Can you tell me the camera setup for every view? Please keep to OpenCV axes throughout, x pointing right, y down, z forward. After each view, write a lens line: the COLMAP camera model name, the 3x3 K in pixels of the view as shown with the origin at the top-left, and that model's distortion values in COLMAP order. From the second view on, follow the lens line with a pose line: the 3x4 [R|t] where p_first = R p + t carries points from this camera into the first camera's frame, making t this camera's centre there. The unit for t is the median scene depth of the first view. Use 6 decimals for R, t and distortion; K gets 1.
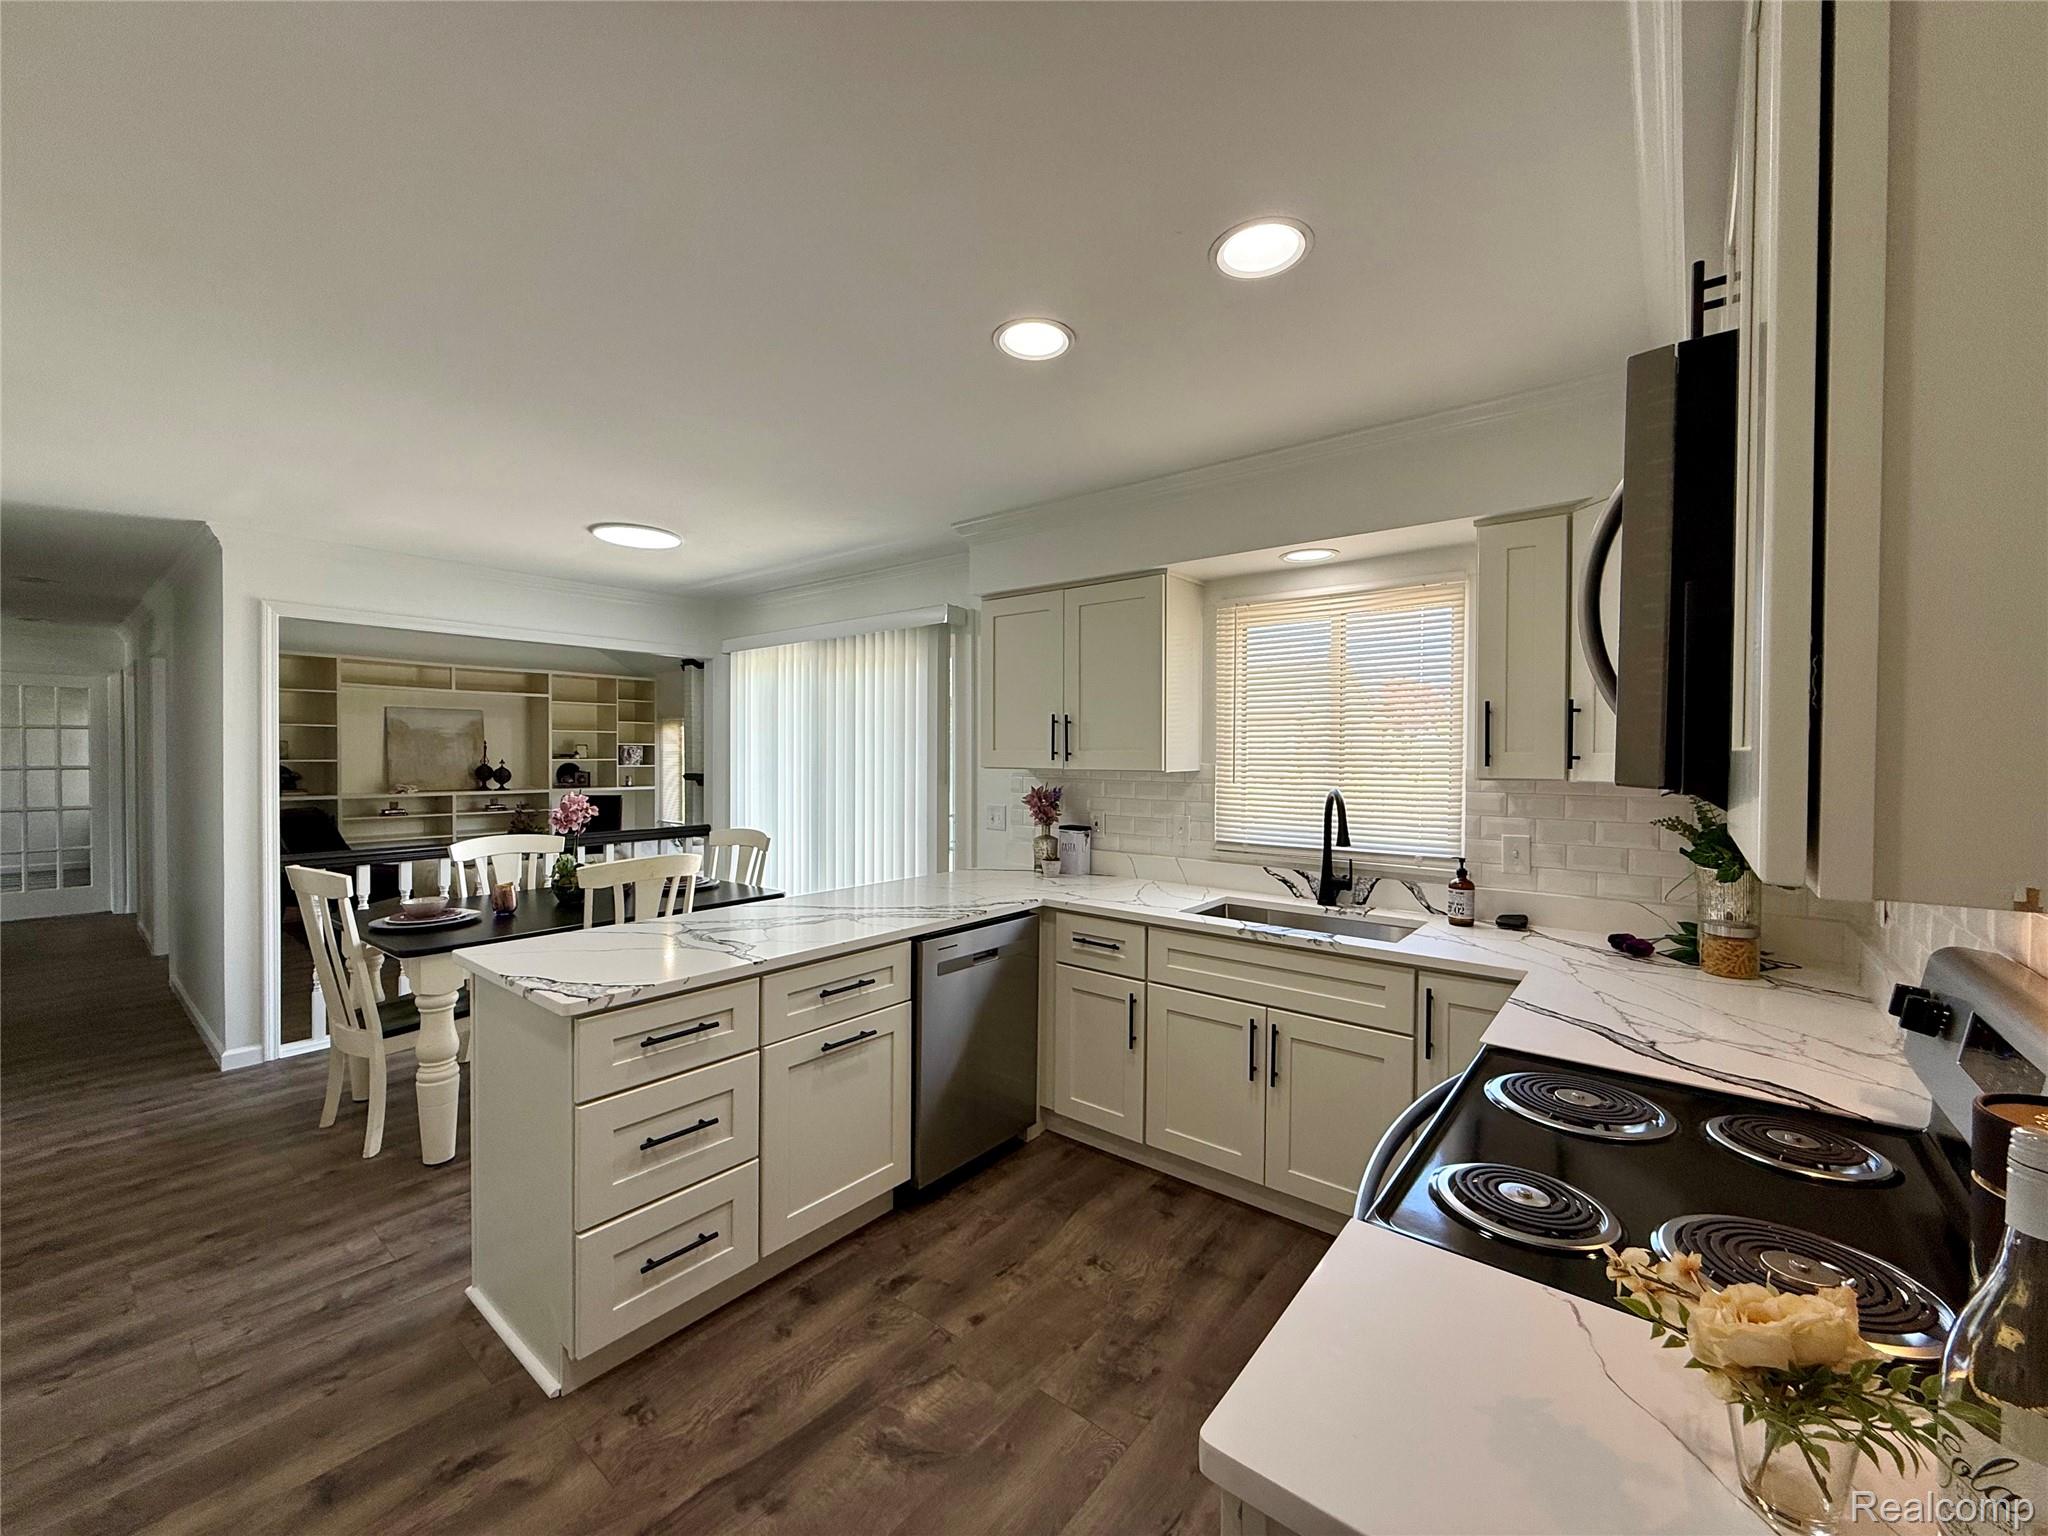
lens RADIAL K [[816.3, 0, 1016.7], [0, 816.3, 766.6], [0, 0, 1]] dist [-0.002000, 0.000836]
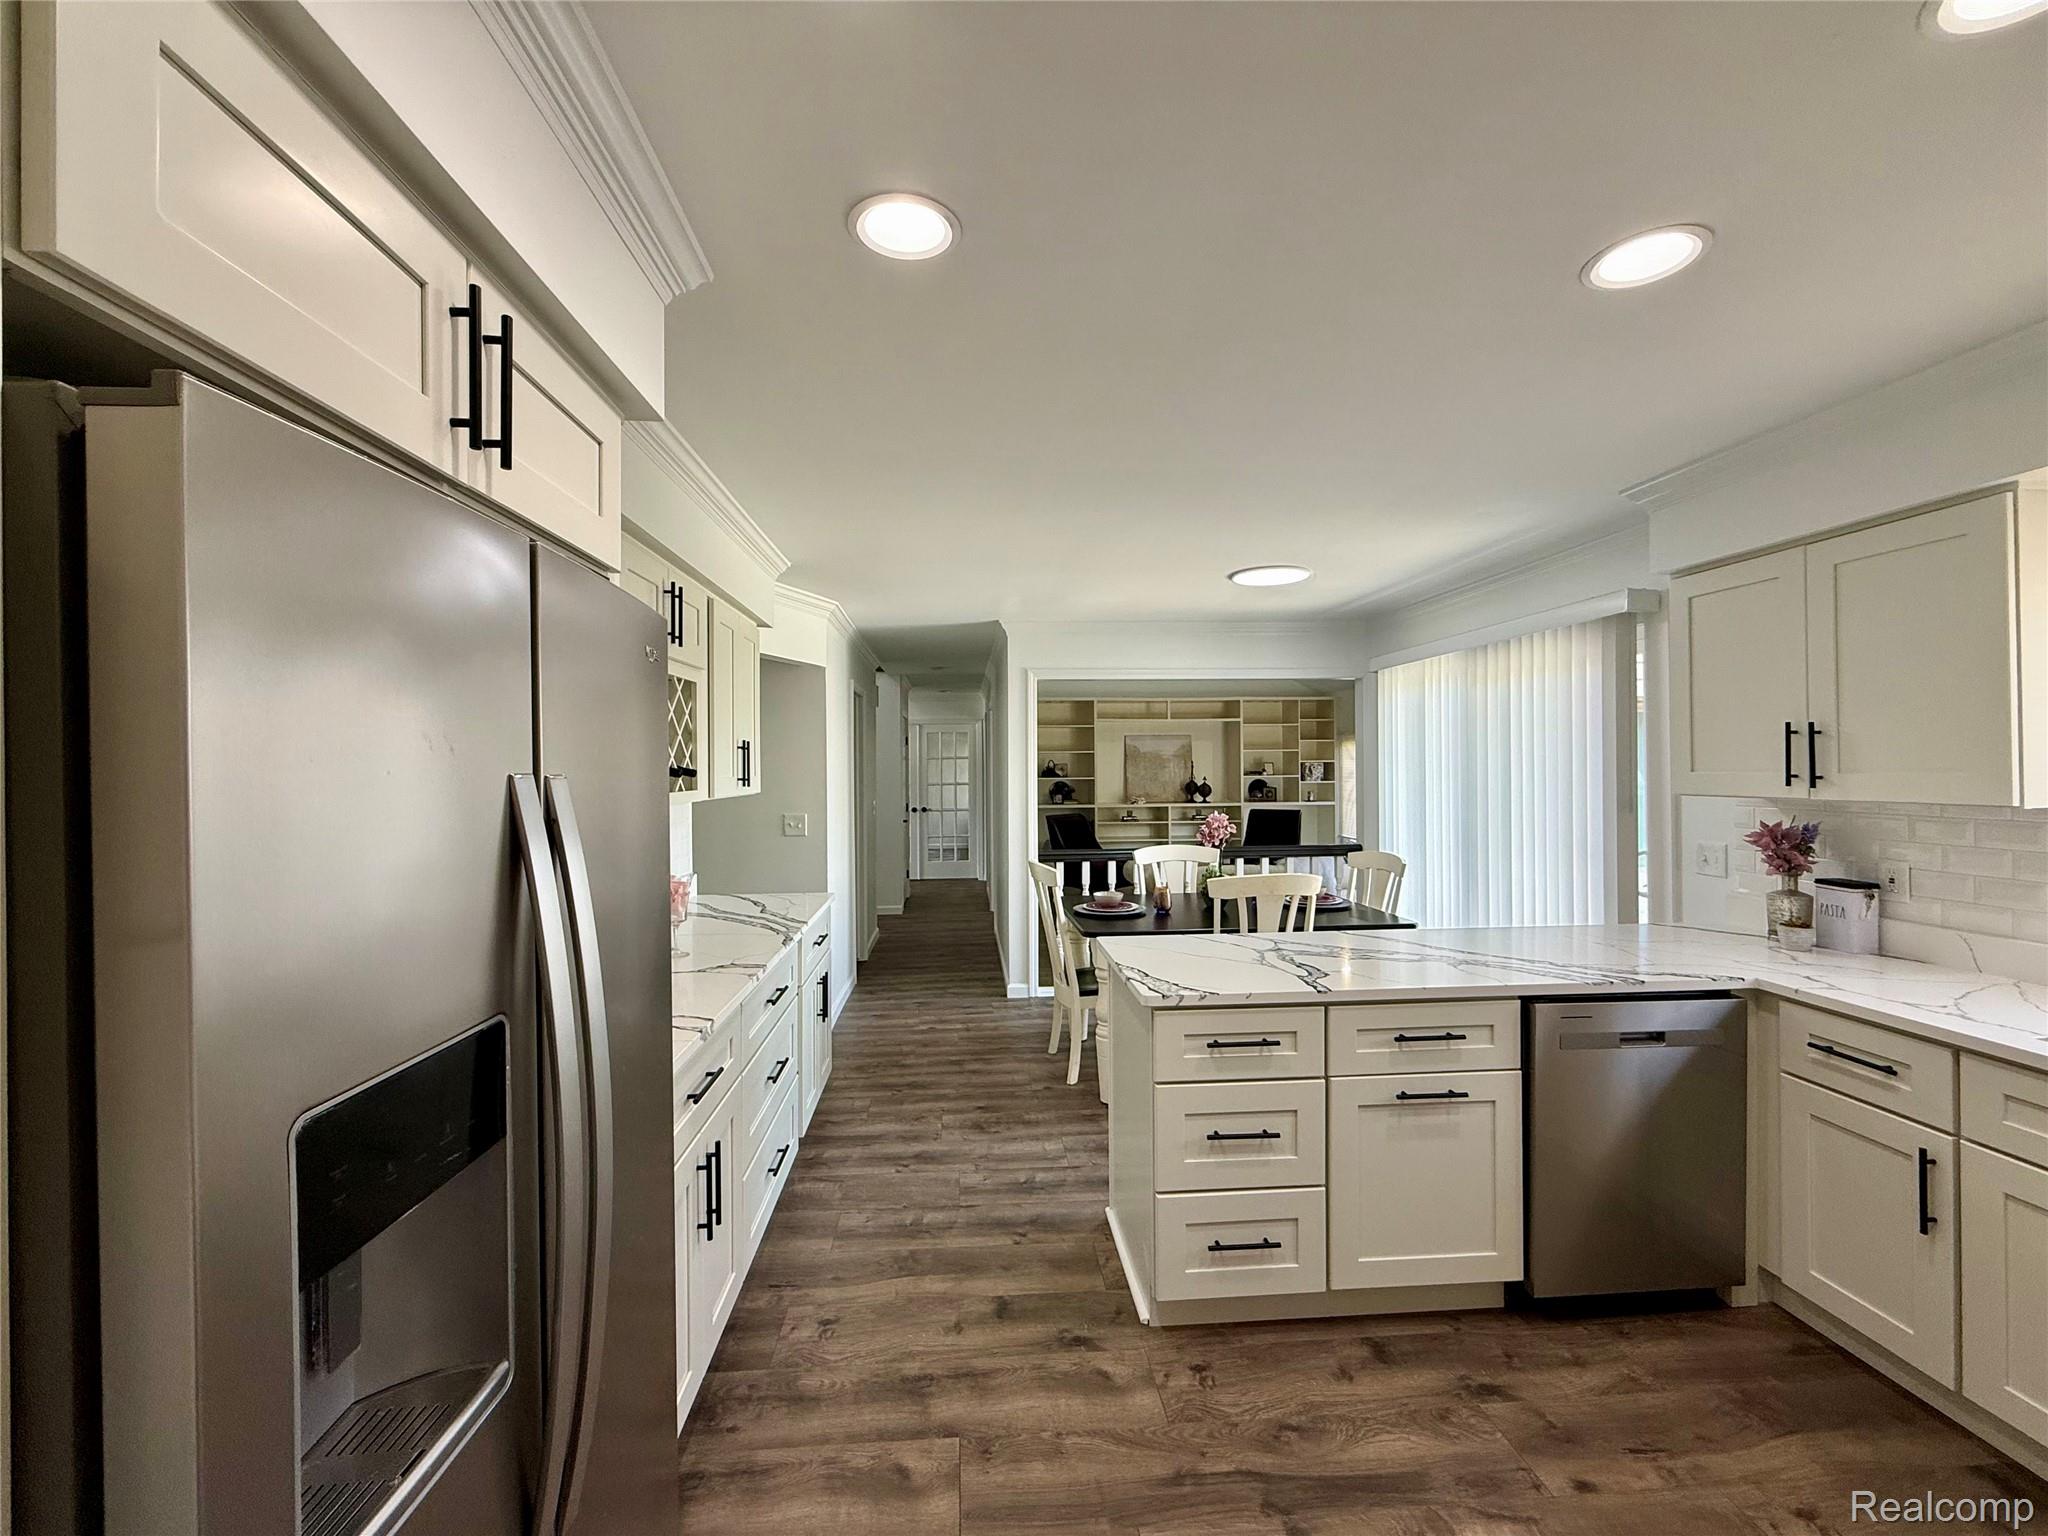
lens RADIAL K [[816.3, 0, 1016.6], [0, 816.3, 766.9], [0, 0, 1]] dist [-0.002000, 0.000836]
pose [[0.685846, -0.011224, -0.727660, 0.110484], [-0.000094, 0.999880, -0.015512, -0.015084], [0.727746, 0.010708, 0.685763, 0.020441]]
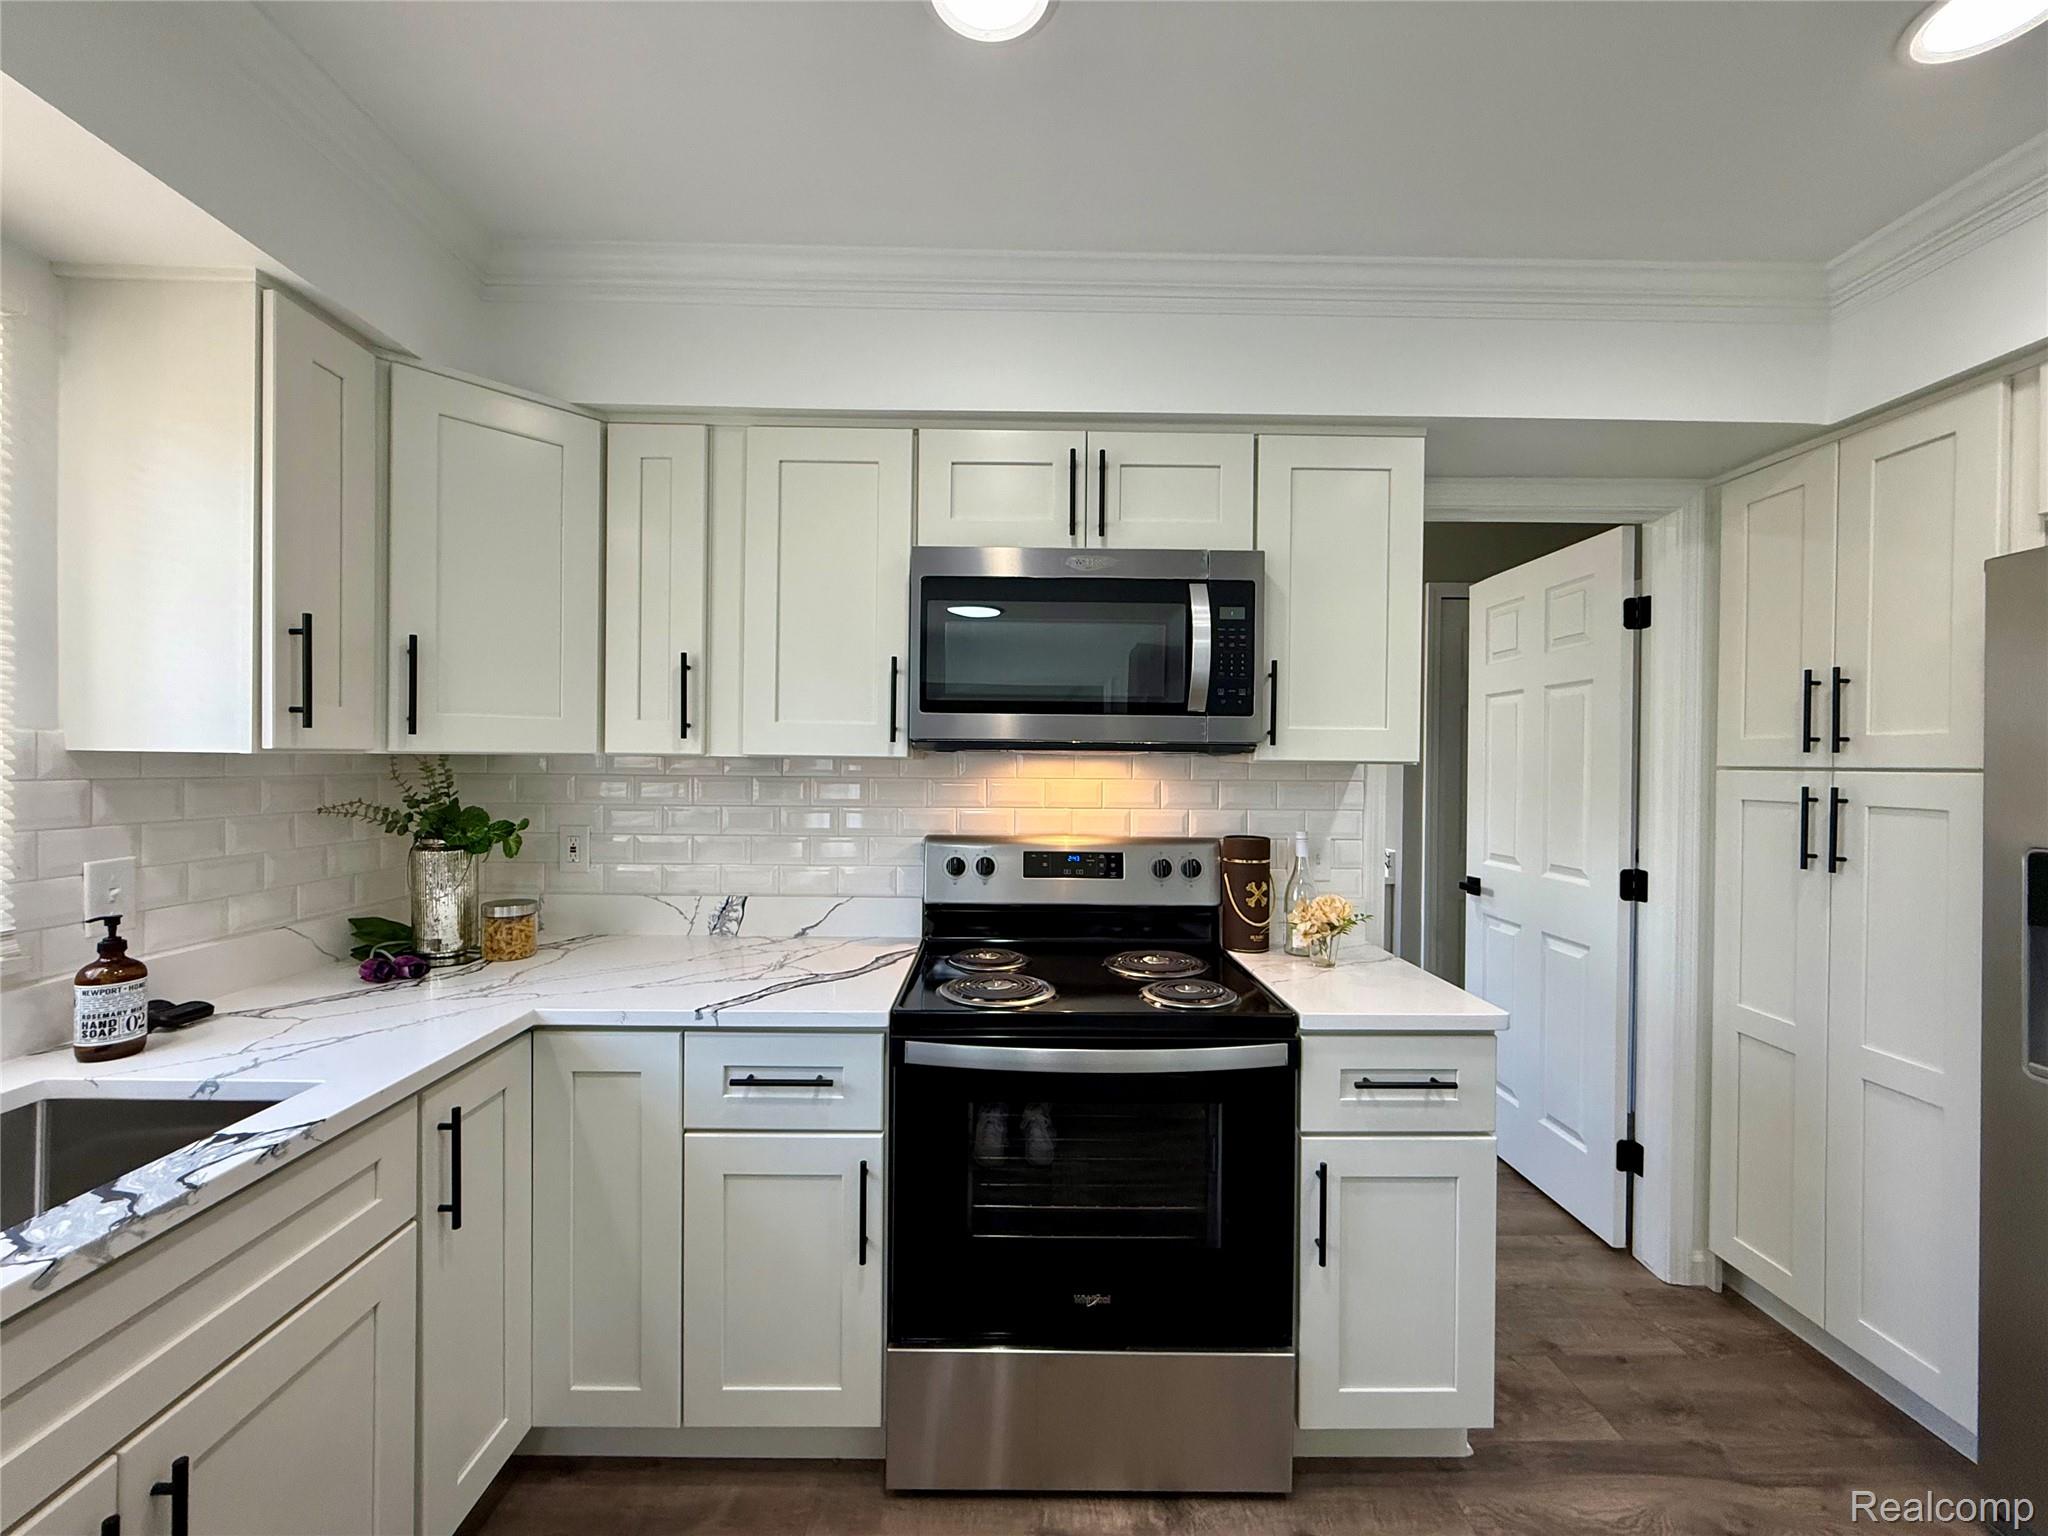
lens RADIAL K [[816.3, 0, 1015.8], [0, 816.3, 769.1], [0, 0, 1]] dist [-0.002000, 0.000836]
pose [[-0.639961, -0.019416, 0.768162, -0.139135], [-0.000333, 0.999688, 0.024991, 0.010917], [-0.768408, 0.015738, -0.639767, 0.761164]]
